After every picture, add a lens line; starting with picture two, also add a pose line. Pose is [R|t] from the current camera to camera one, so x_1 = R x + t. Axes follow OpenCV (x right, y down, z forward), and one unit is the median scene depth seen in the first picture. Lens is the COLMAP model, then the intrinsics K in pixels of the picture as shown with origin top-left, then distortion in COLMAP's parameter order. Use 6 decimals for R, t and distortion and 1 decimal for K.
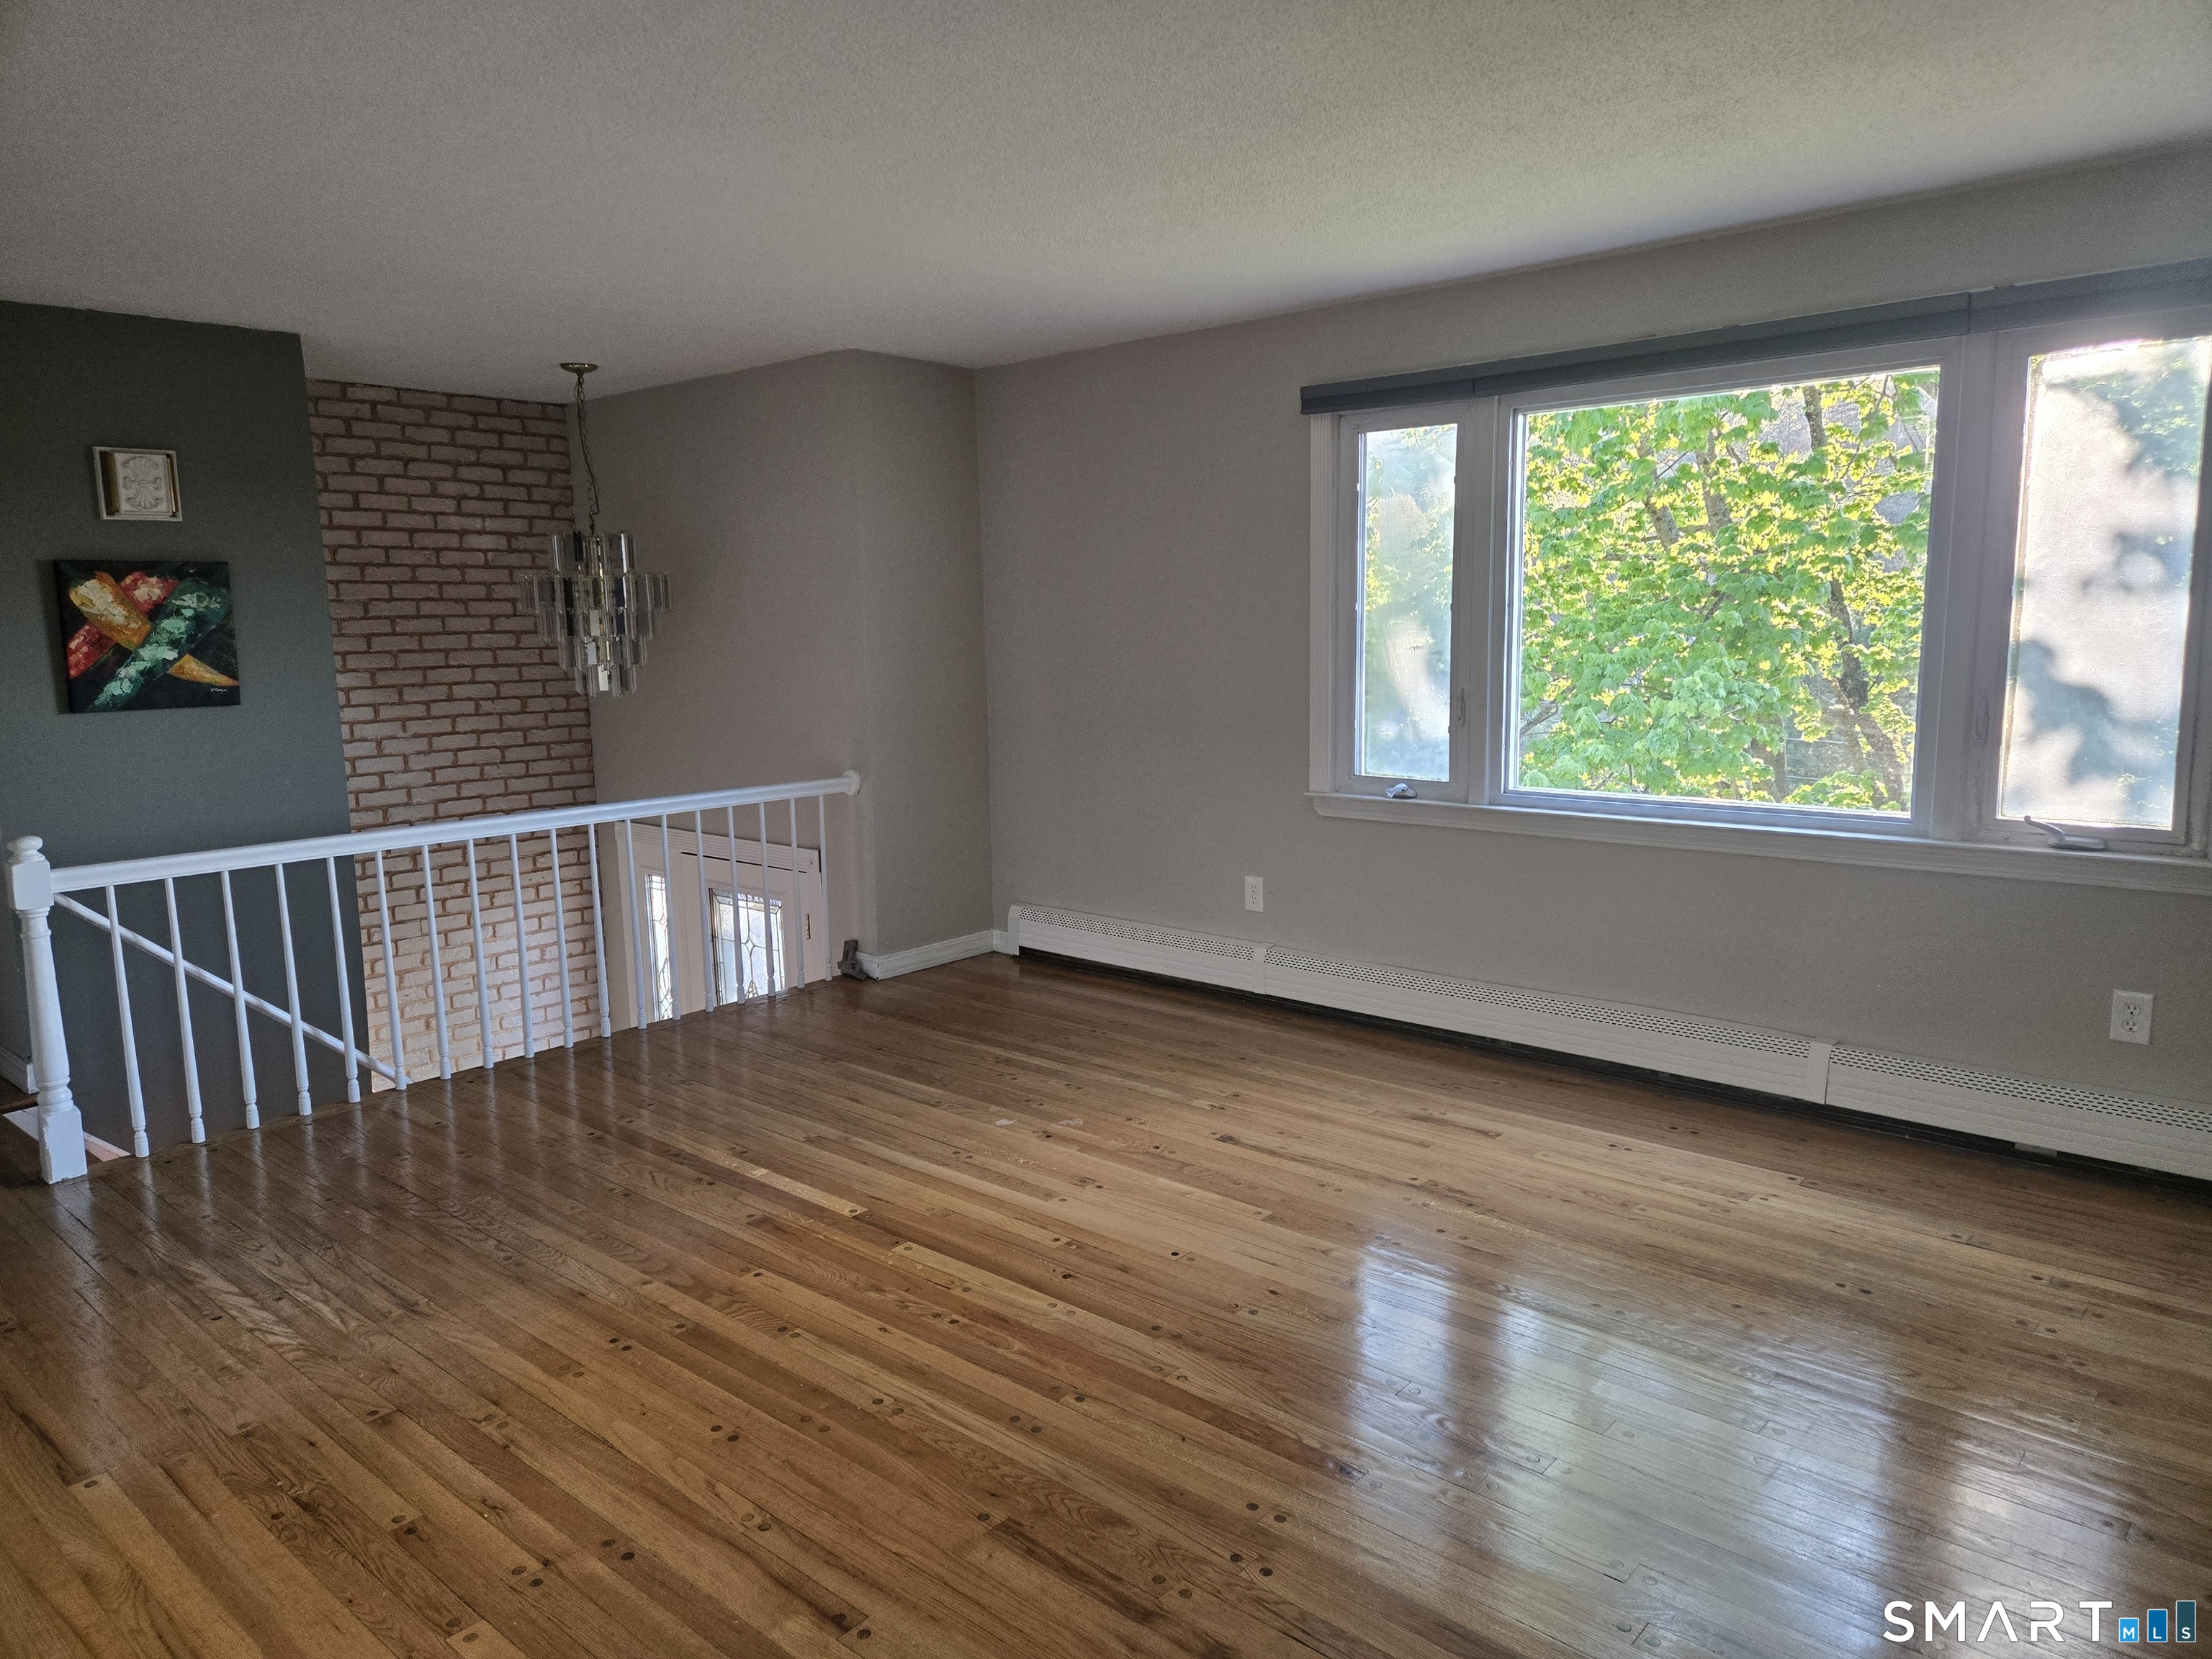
lens RADIAL K [[1474.5, 0, 1104.9], [0, 1474.5, 816.5], [0, 0, 1]] dist [0.080039, -0.061152]
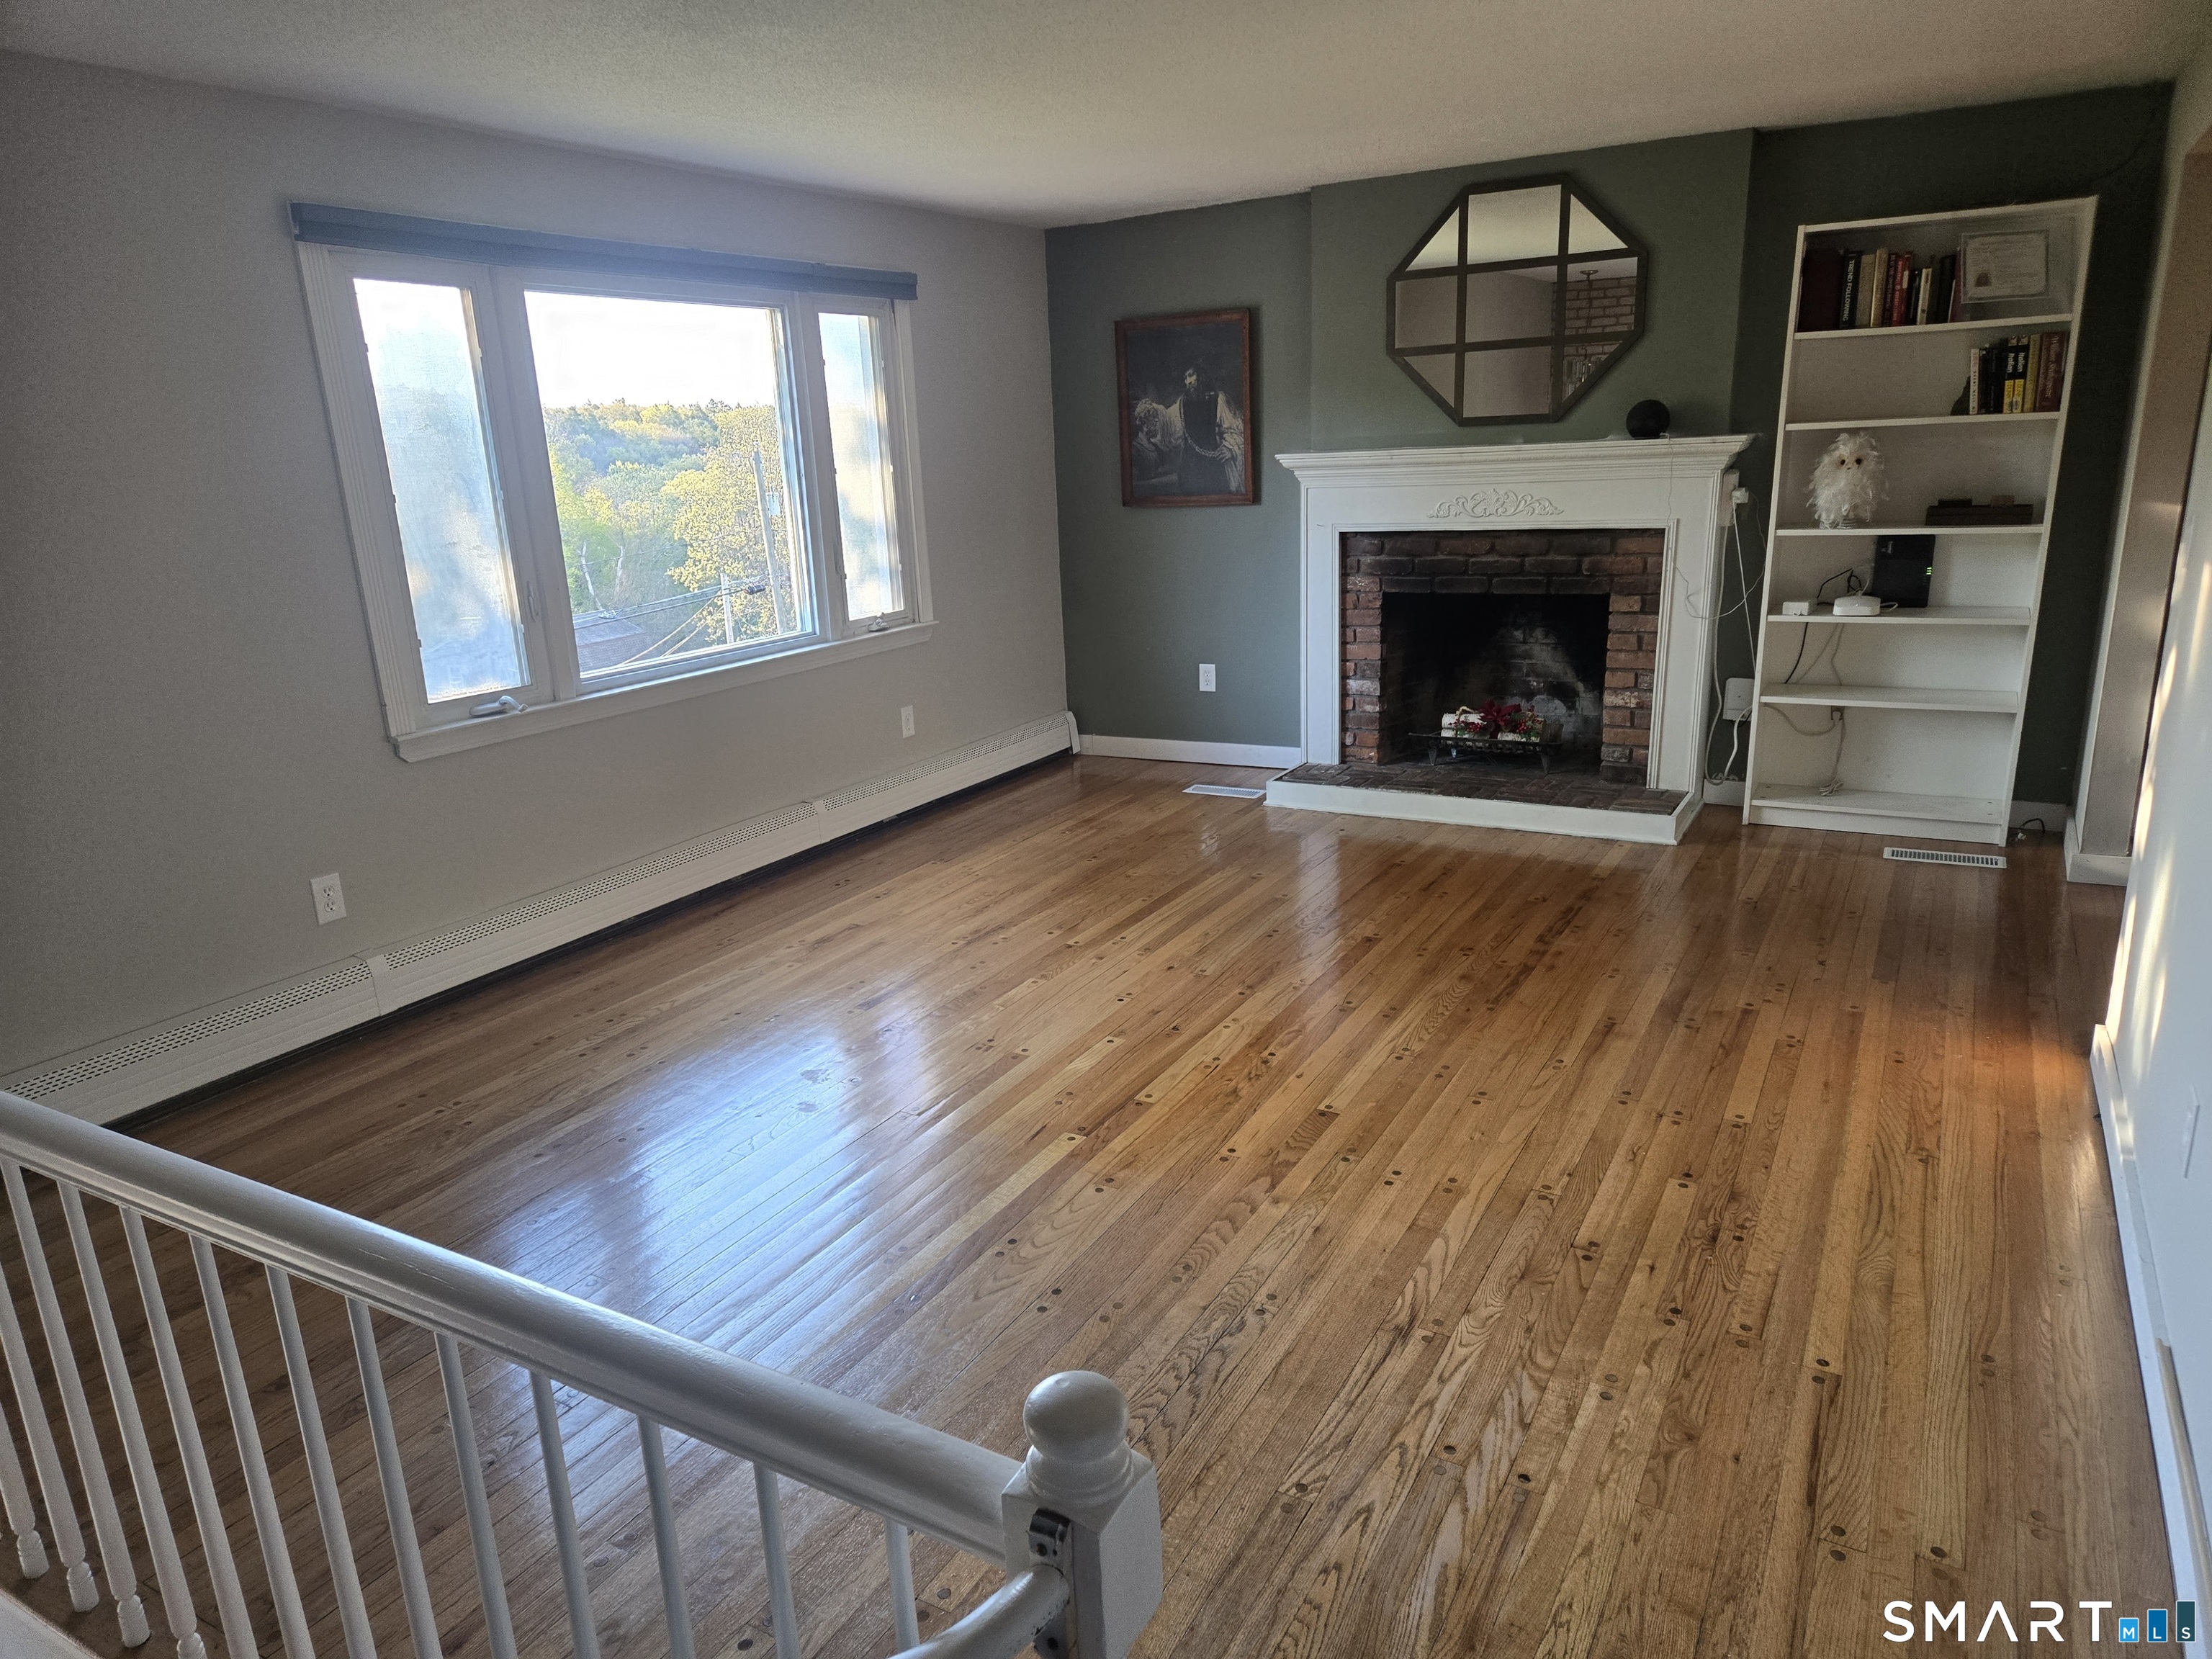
lens RADIAL K [[1474.5, 0, 1087.6], [0, 1474.5, 851.2], [0, 0, 1]] dist [0.080039, -0.061152]
pose [[-0.200556, -0.240731, 0.949645, -1.005407], [0.185079, 0.942575, 0.278025, -0.159677], [-0.962041, 0.231519, -0.144485, 1.078451]]
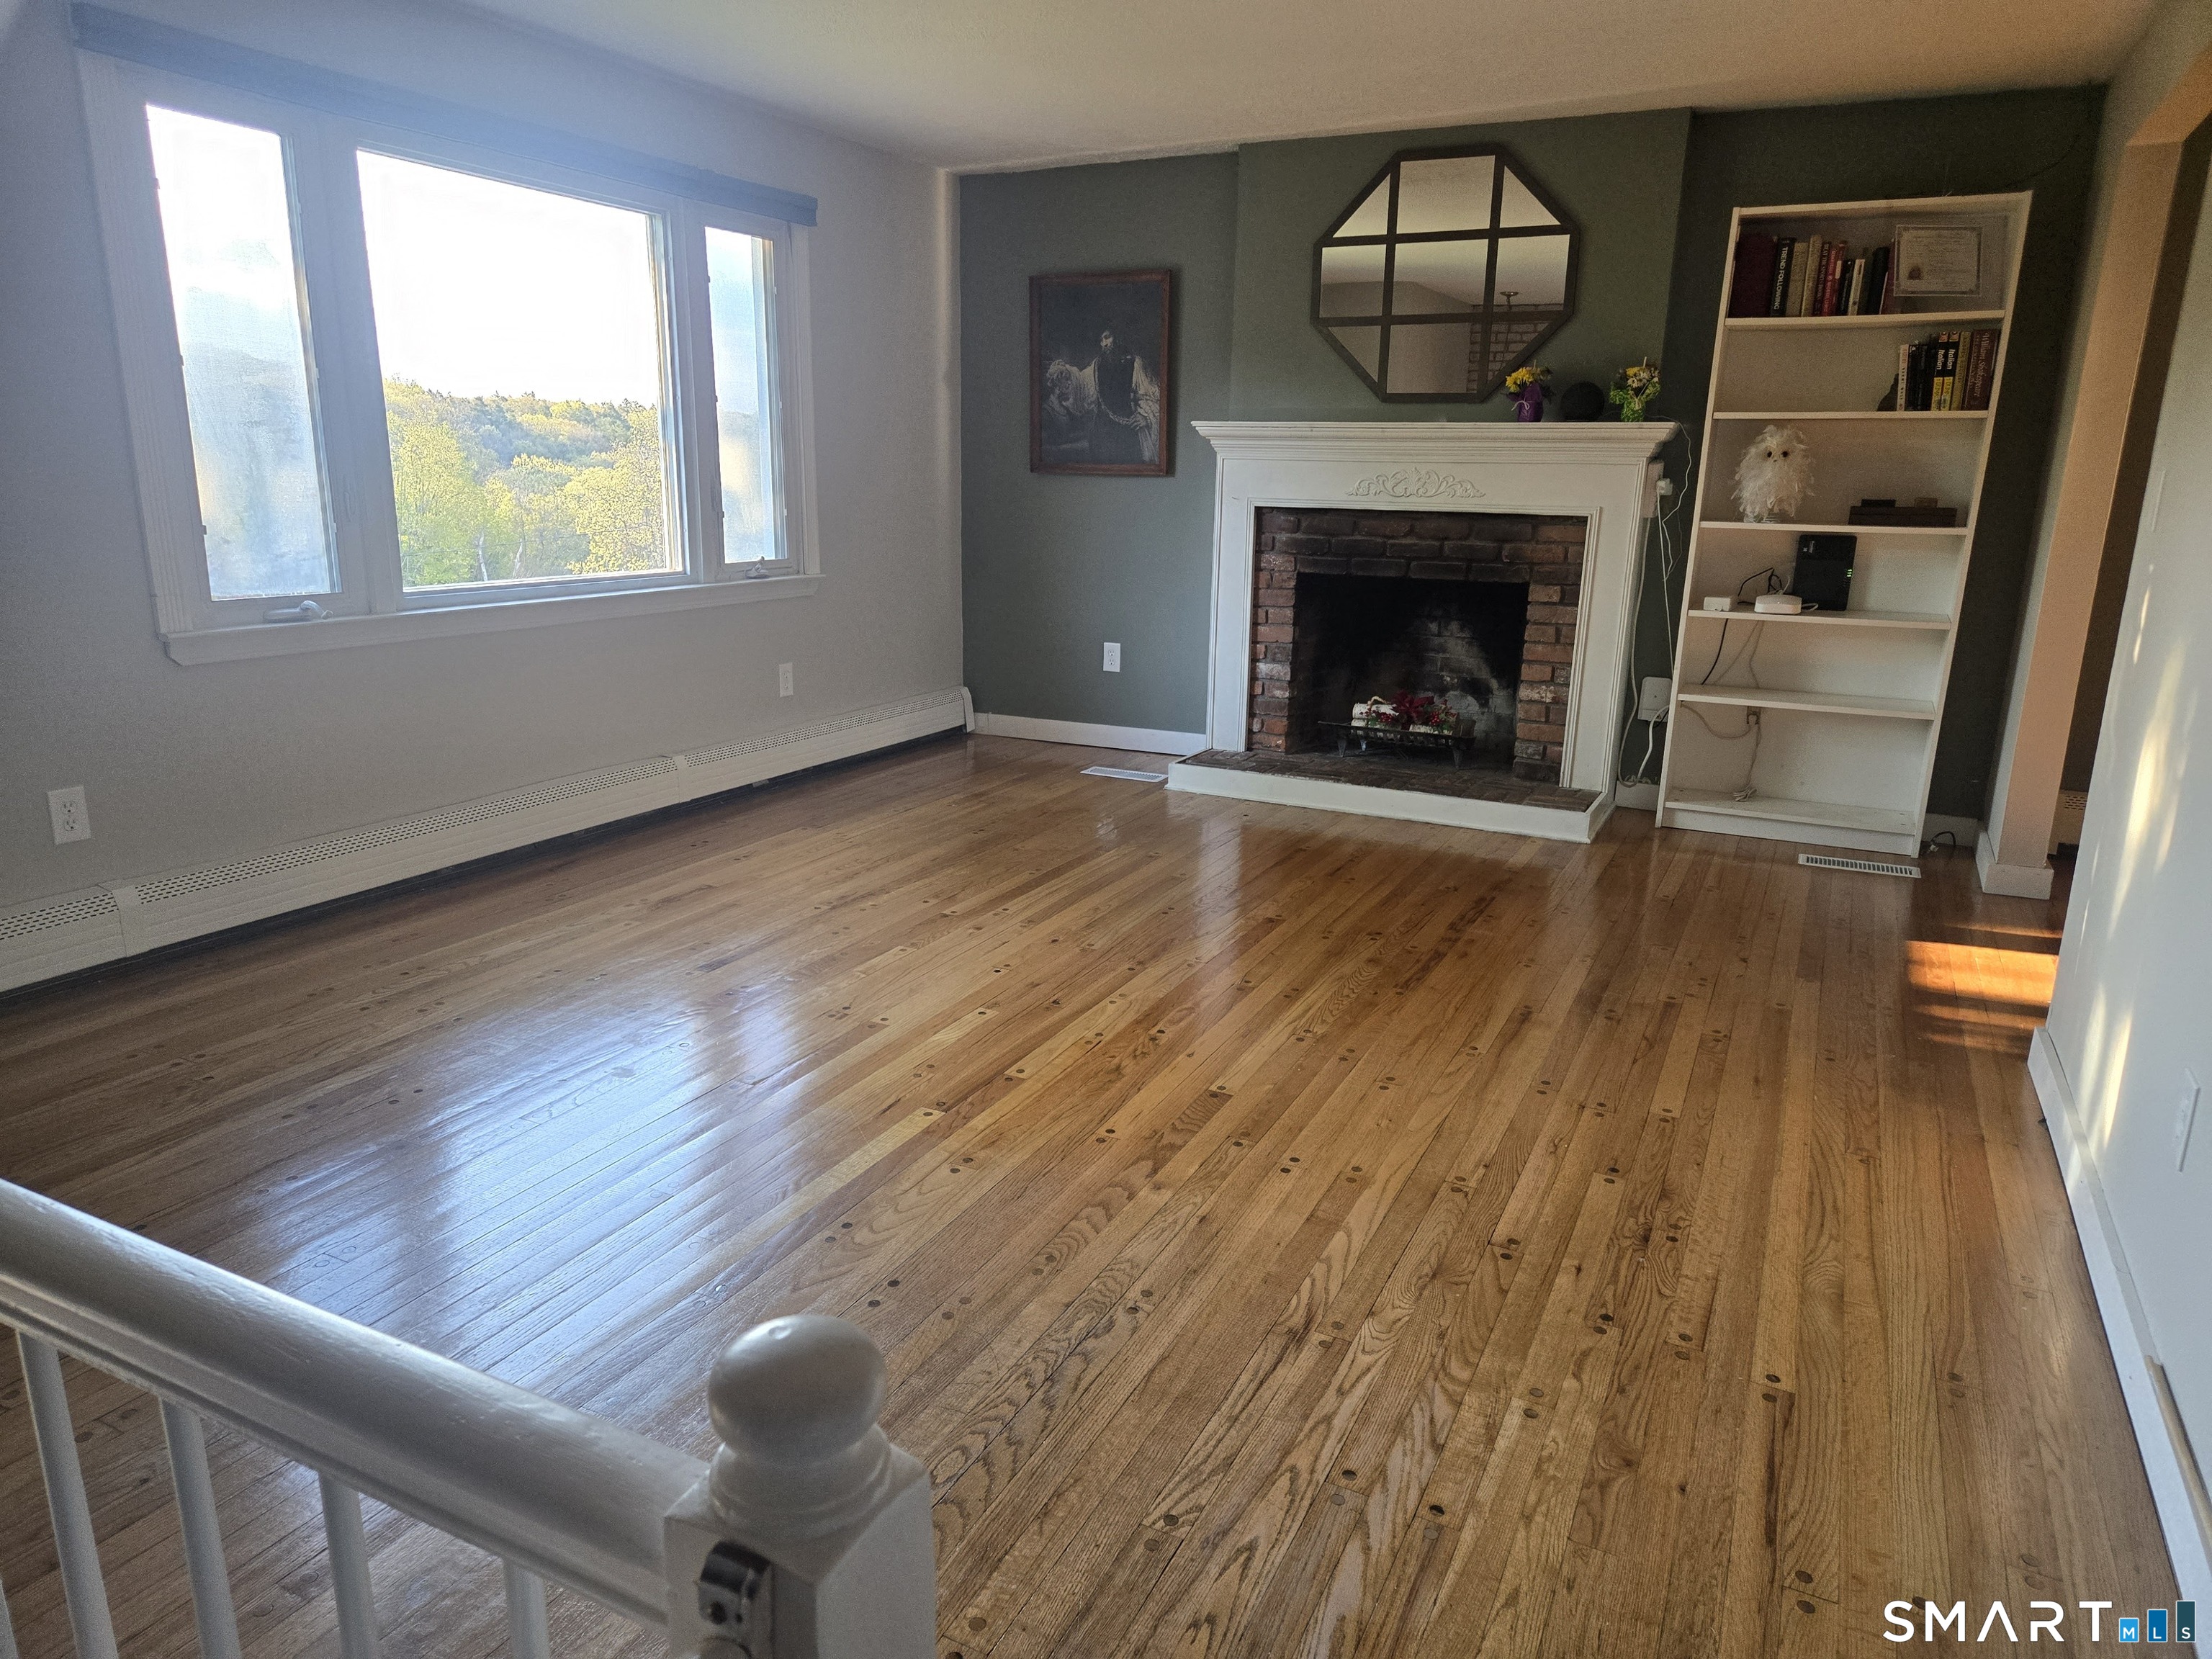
lens RADIAL K [[1474.5, 0, 1105.0], [0, 1474.5, 828.8], [0, 0, 1]] dist [0.080039, -0.061152]
pose [[-0.263708, -0.220037, 0.939171, -0.917465], [0.122324, 0.958146, 0.258830, -0.081086], [-0.956815, 0.183138, -0.225755, 1.057739]]
